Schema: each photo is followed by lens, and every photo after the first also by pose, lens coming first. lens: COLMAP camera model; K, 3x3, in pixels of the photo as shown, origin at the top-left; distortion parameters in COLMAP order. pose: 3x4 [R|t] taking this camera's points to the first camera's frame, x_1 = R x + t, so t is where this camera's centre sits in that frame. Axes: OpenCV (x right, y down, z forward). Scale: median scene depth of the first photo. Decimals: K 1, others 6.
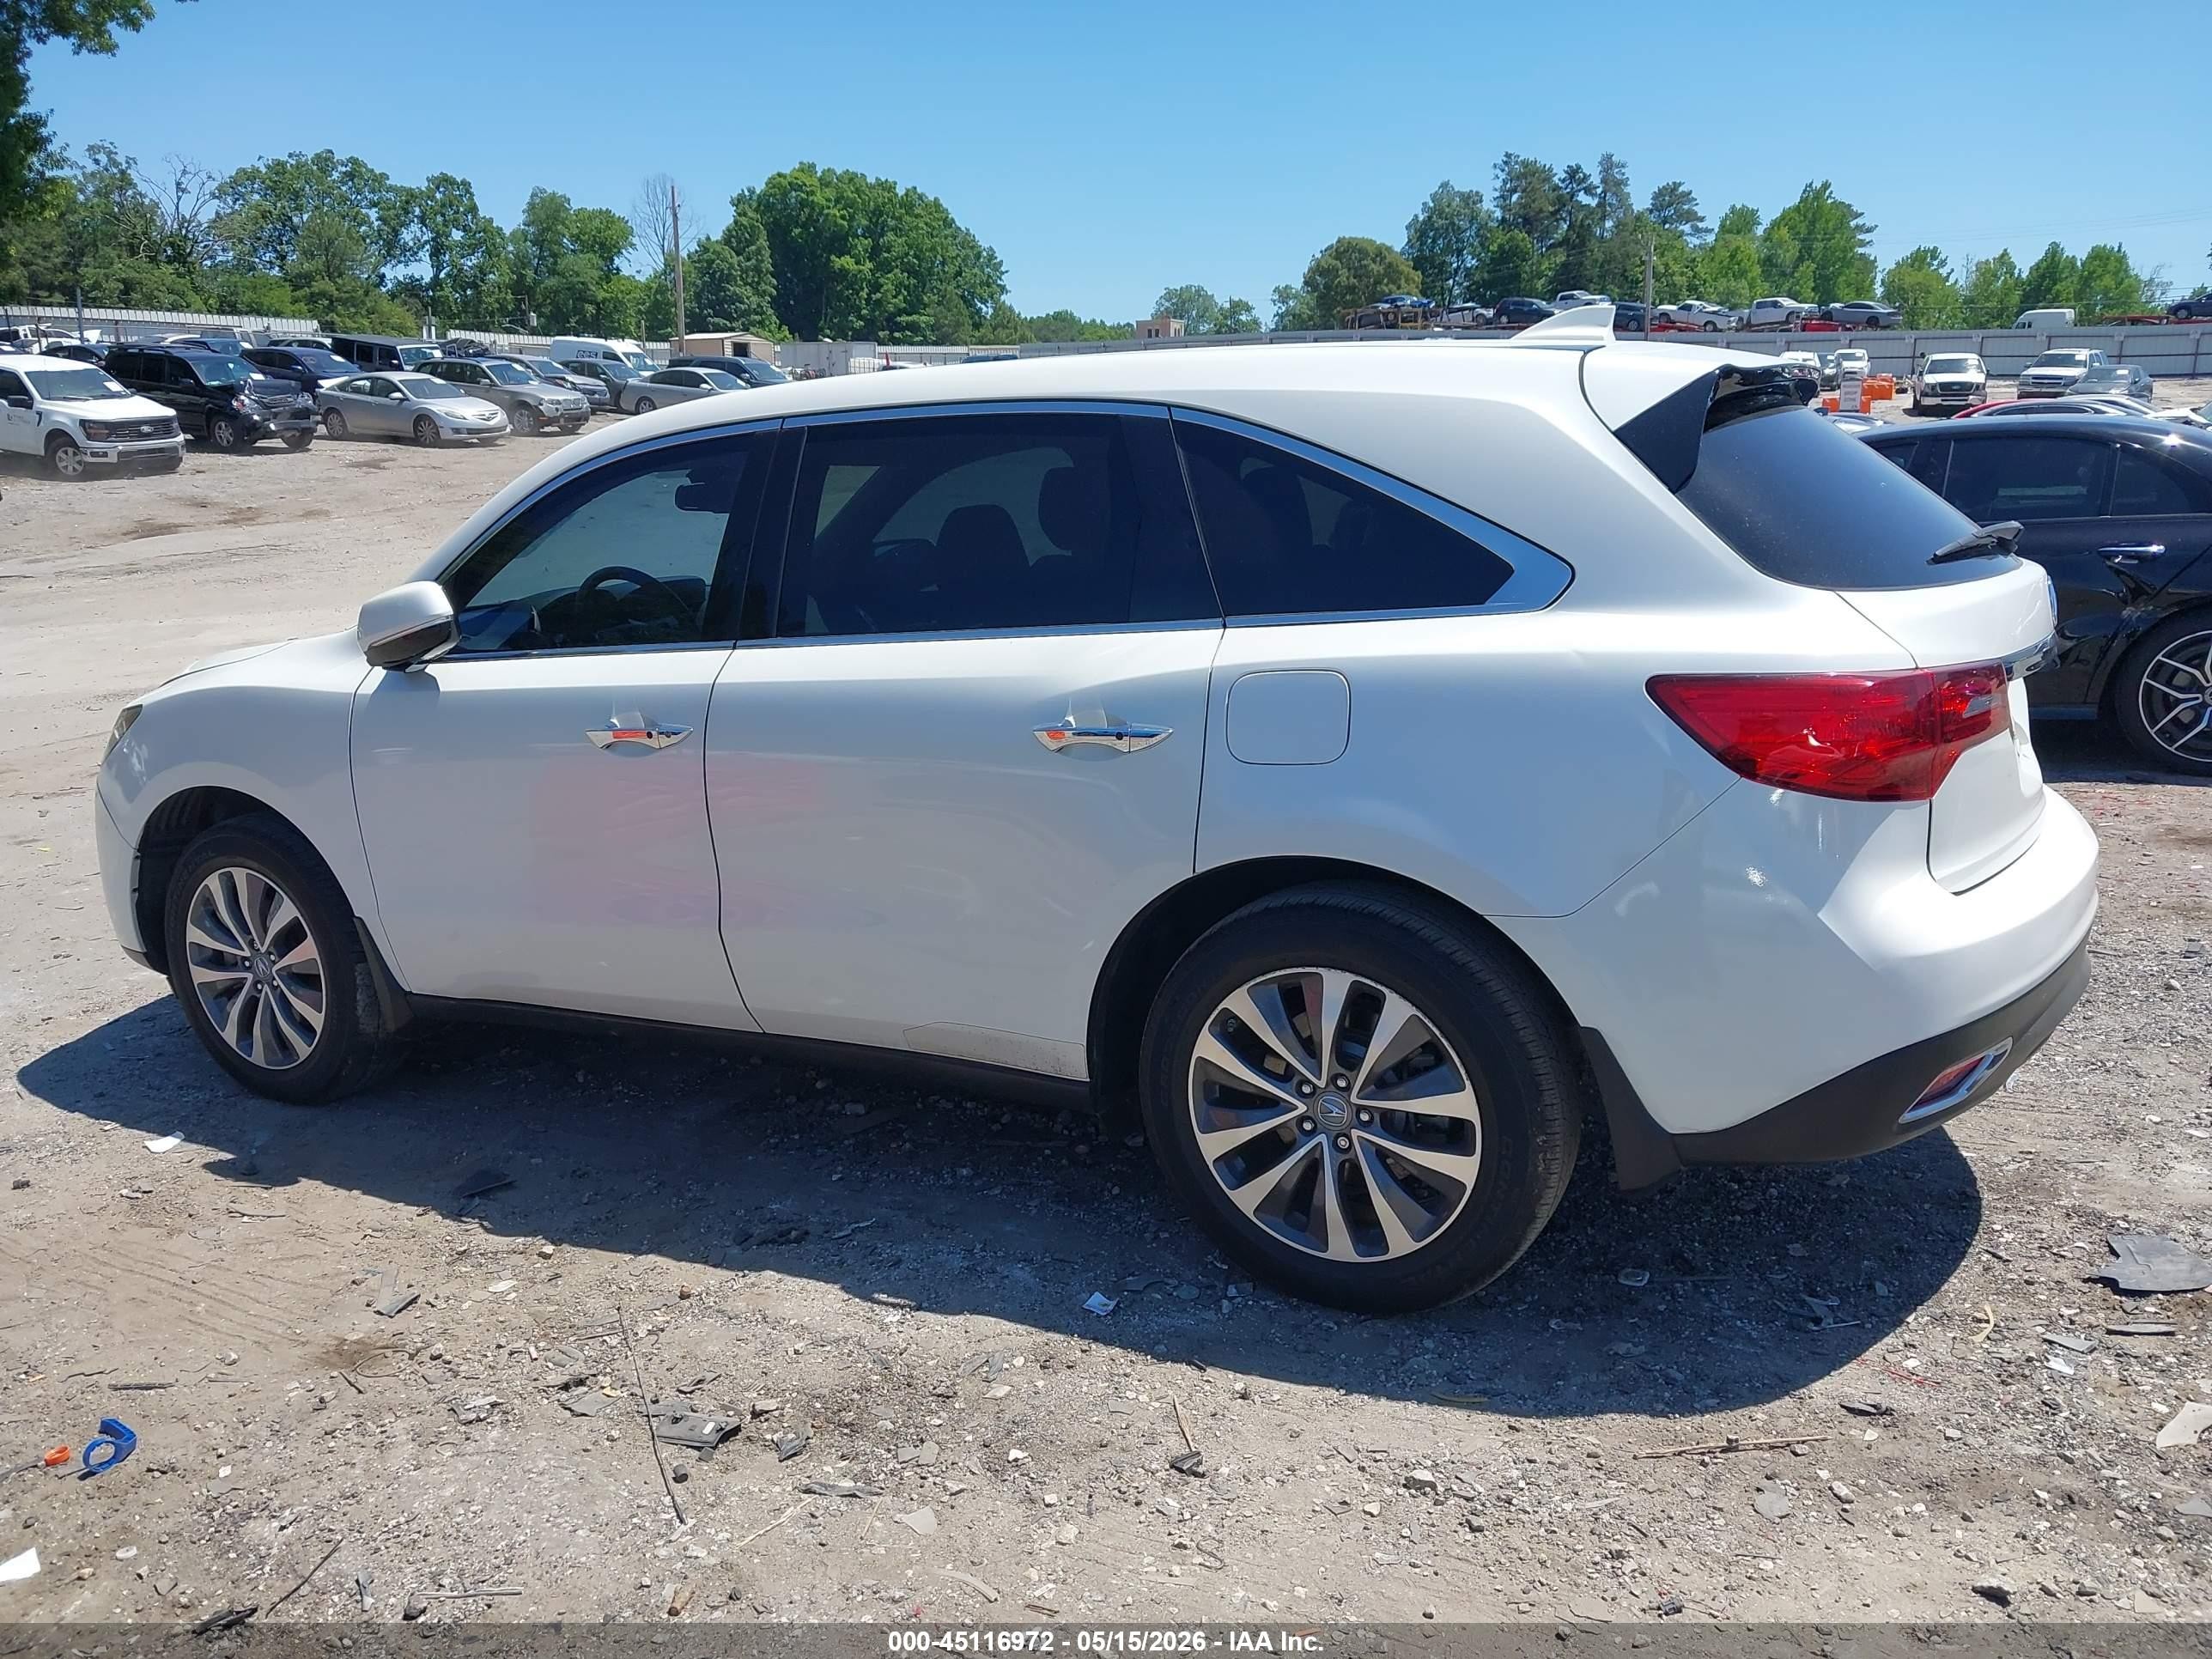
lens RADIAL K [[1731.7, 0, 1112.5], [0, 1731.7, 829.5], [0, 0, 1]] dist [-0.005113, 0.014514]
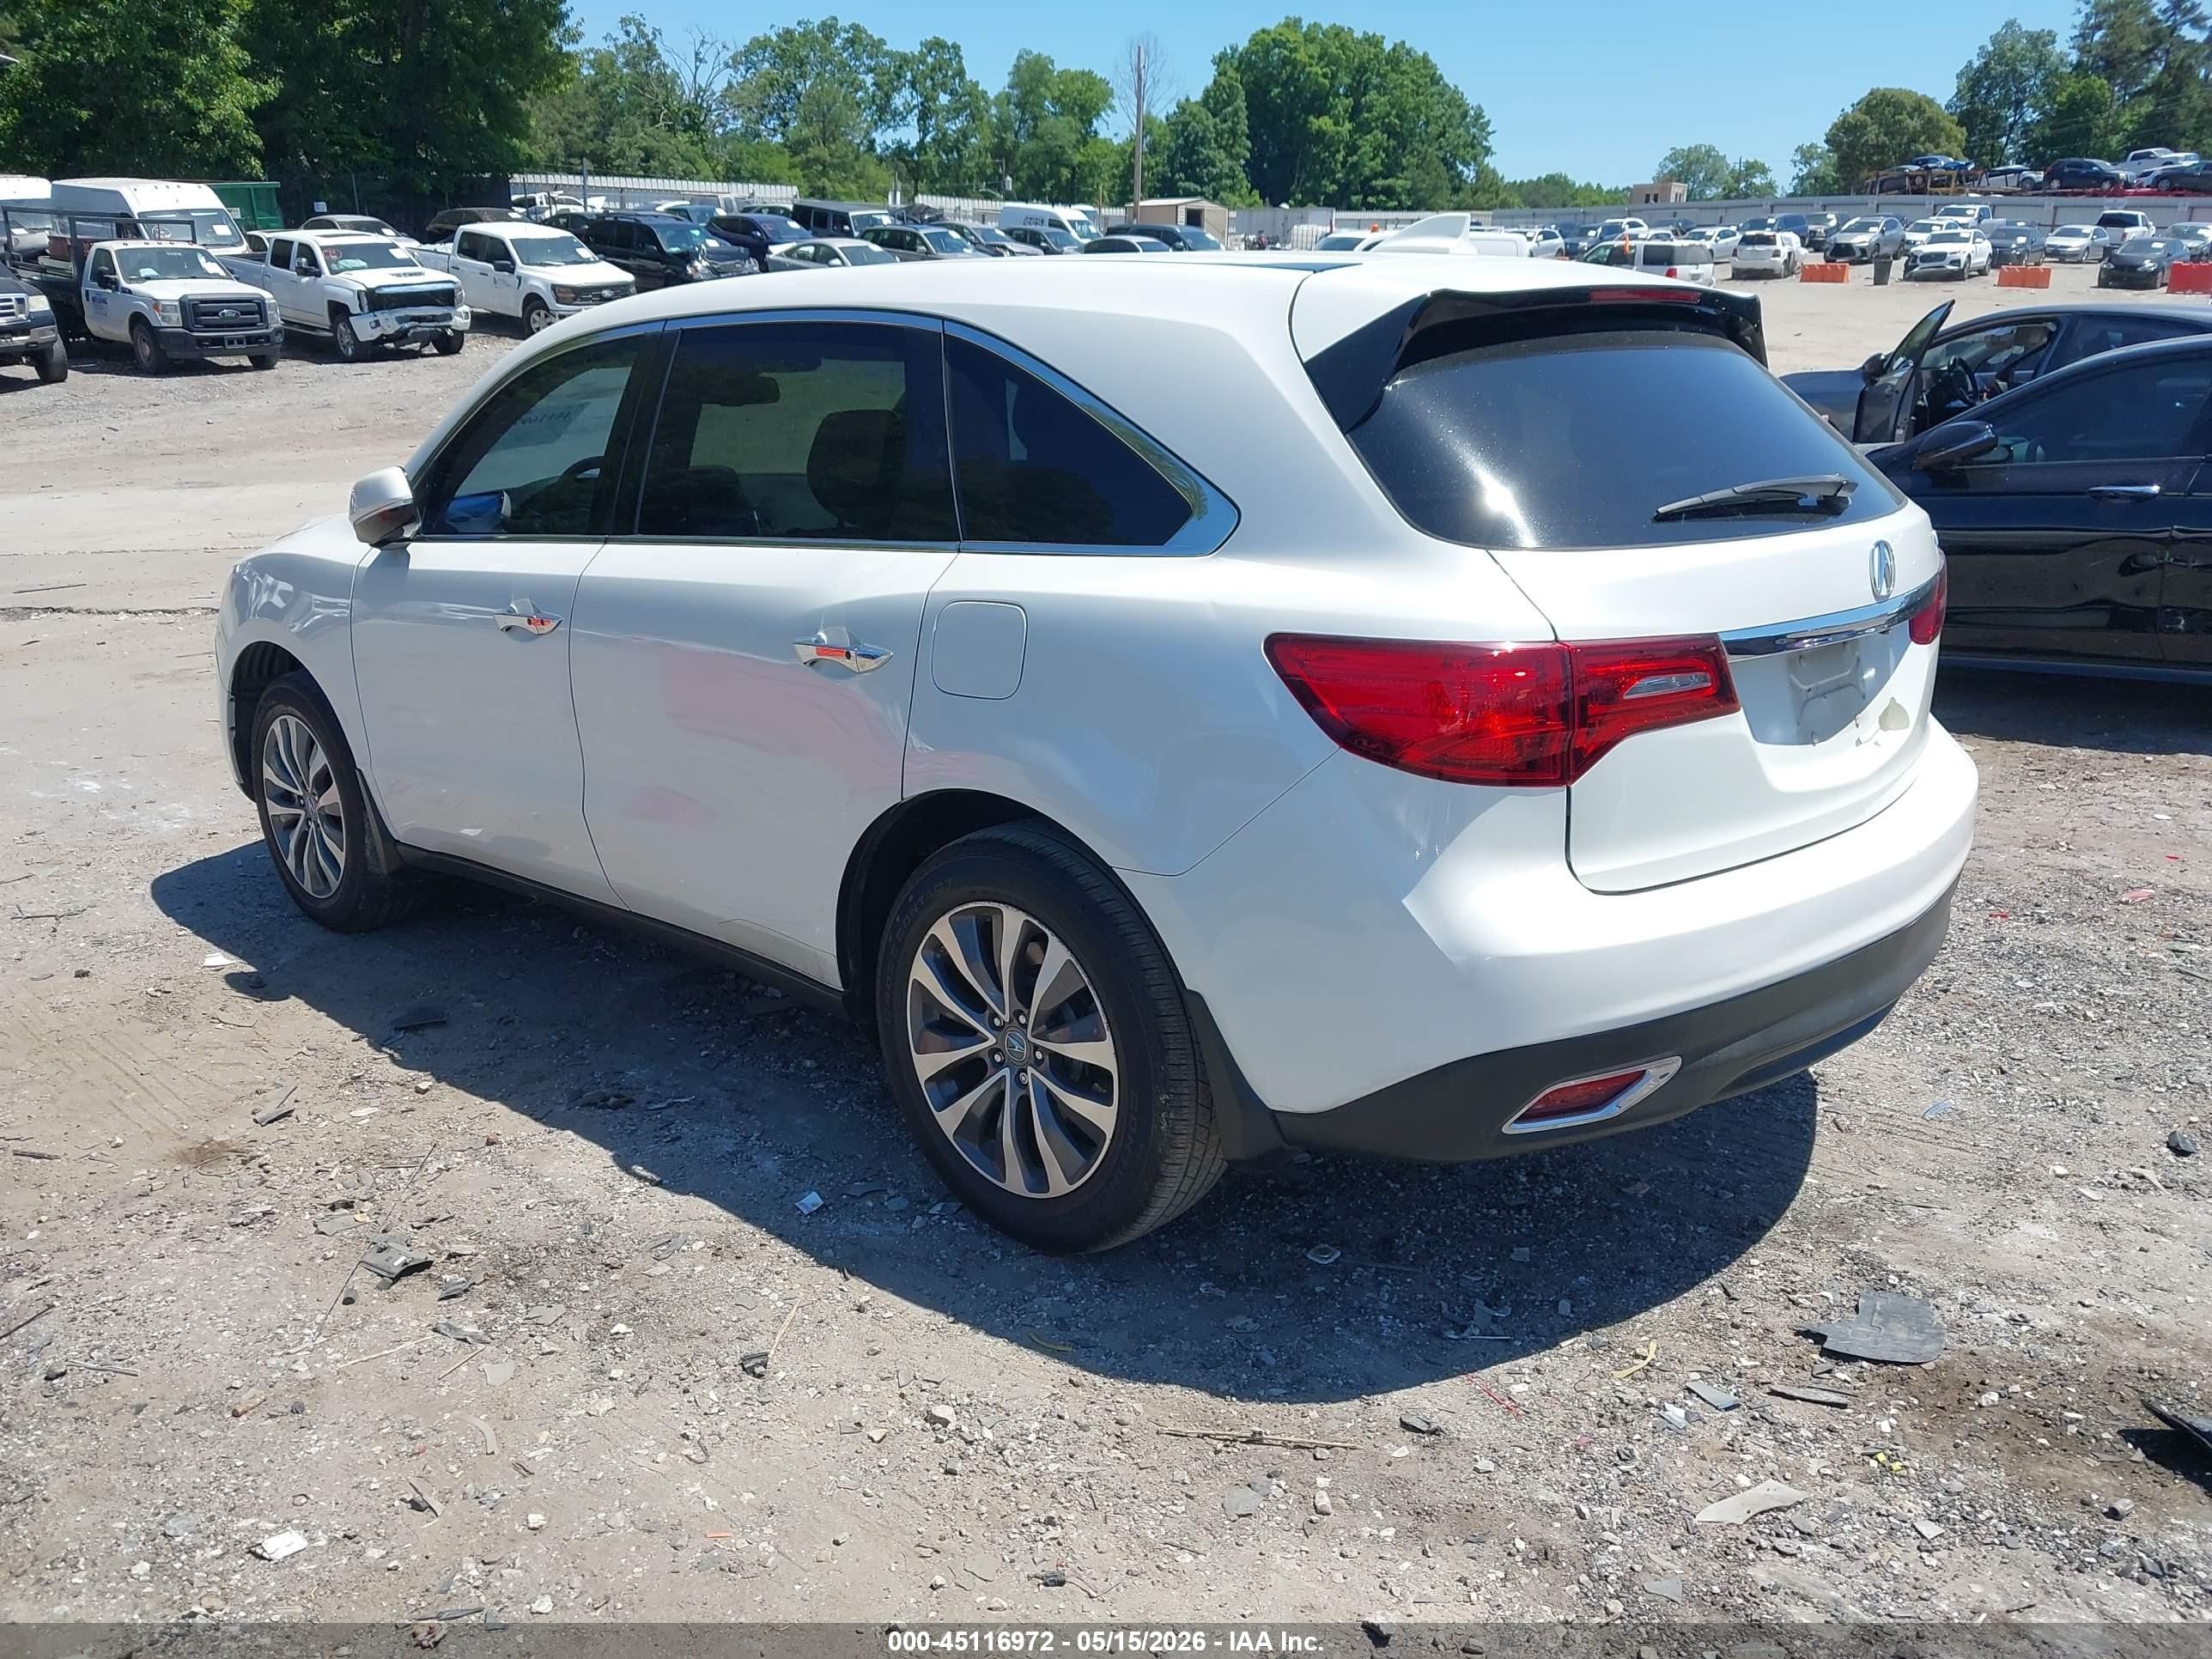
lens RADIAL K [[1756.4, 0, 1093.4], [0, 1756.4, 834.5], [0, 0, 1]] dist [-0.000867, 0.009647]
pose [[0.964671, 0.090916, -0.247274, 0.279153], [-0.073851, 0.994257, 0.077452, -0.027446], [0.252895, -0.056455, 0.965845, 0.029119]]
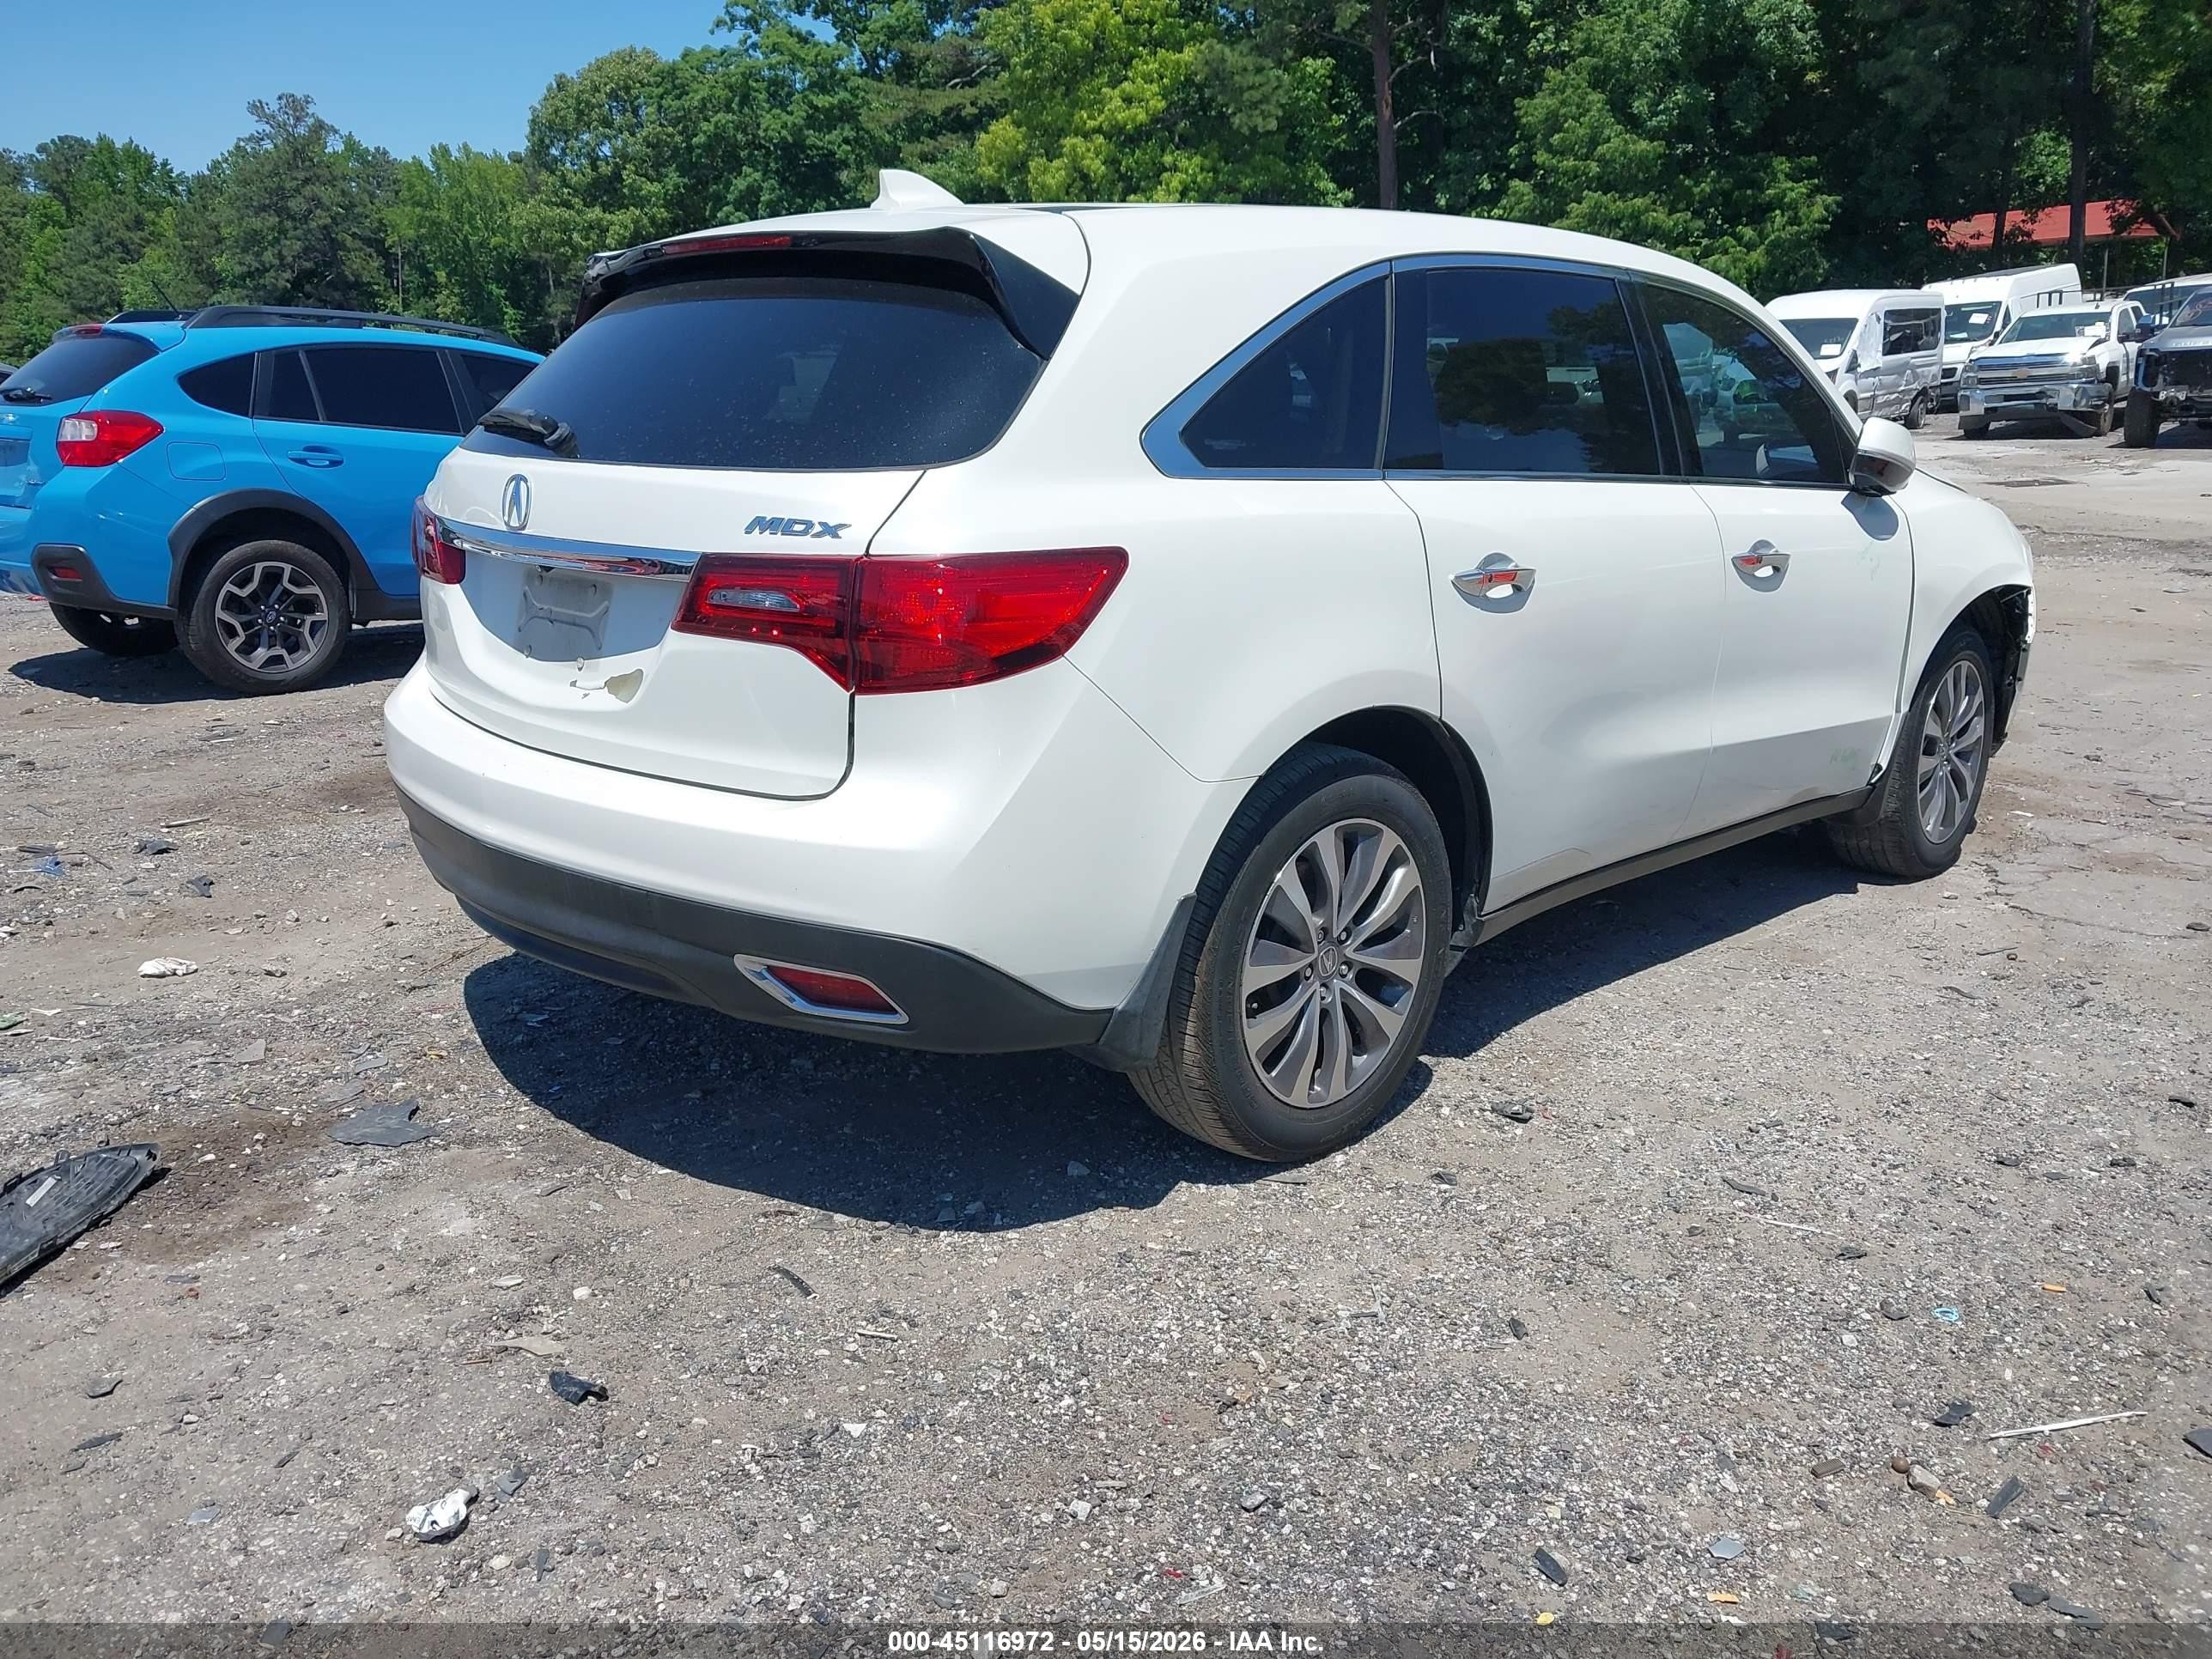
lens RADIAL K [[1762.5, 0, 1074.0], [0, 1762.5, 799.9], [0, 0, 1]] dist [0.056382, -0.059834]
pose [[-0.301072, 0.266970, -0.915469, 0.956071], [-0.199330, 0.921186, 0.334191, -0.252487], [0.932536, 0.283096, -0.224128, 1.076884]]
